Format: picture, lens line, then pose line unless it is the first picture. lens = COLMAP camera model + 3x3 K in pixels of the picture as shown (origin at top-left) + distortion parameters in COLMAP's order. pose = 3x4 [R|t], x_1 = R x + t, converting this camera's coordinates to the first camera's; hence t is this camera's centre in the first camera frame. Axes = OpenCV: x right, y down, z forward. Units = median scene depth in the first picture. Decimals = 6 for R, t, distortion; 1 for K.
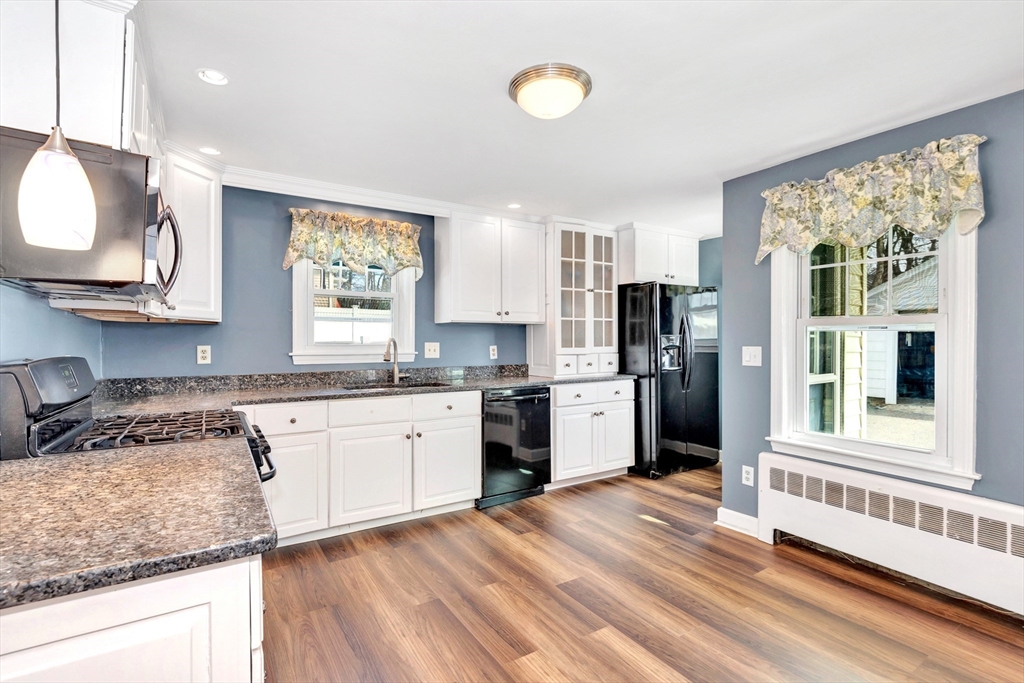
lens RADIAL K [[421.9, 0, 512.0], [0, 421.9, 341.5], [0, 0, 1]] dist [0.001123, 0.000193]
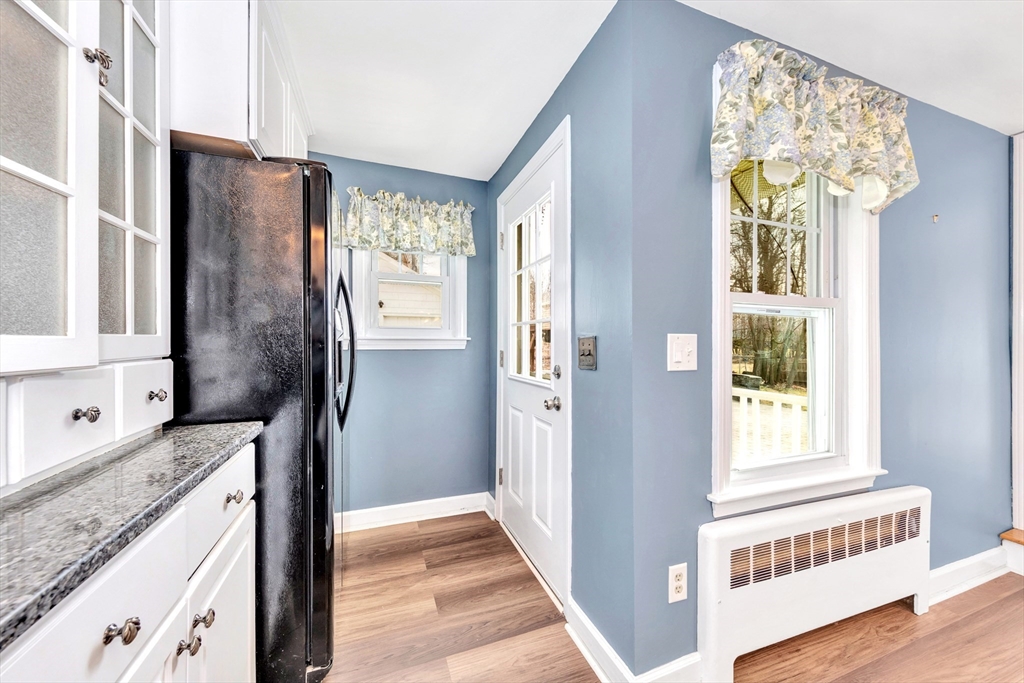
lens RADIAL K [[386.2, 0, 512.0], [0, 386.2, 341.5], [0, 0, 1]] dist [0.012438, 0.000005]
pose [[0.194138, 0.002208, 0.980972, 0.035231], [-0.006989, 0.999975, -0.000868, 0.016682], [-0.980949, -0.006688, 0.194148, 0.801866]]
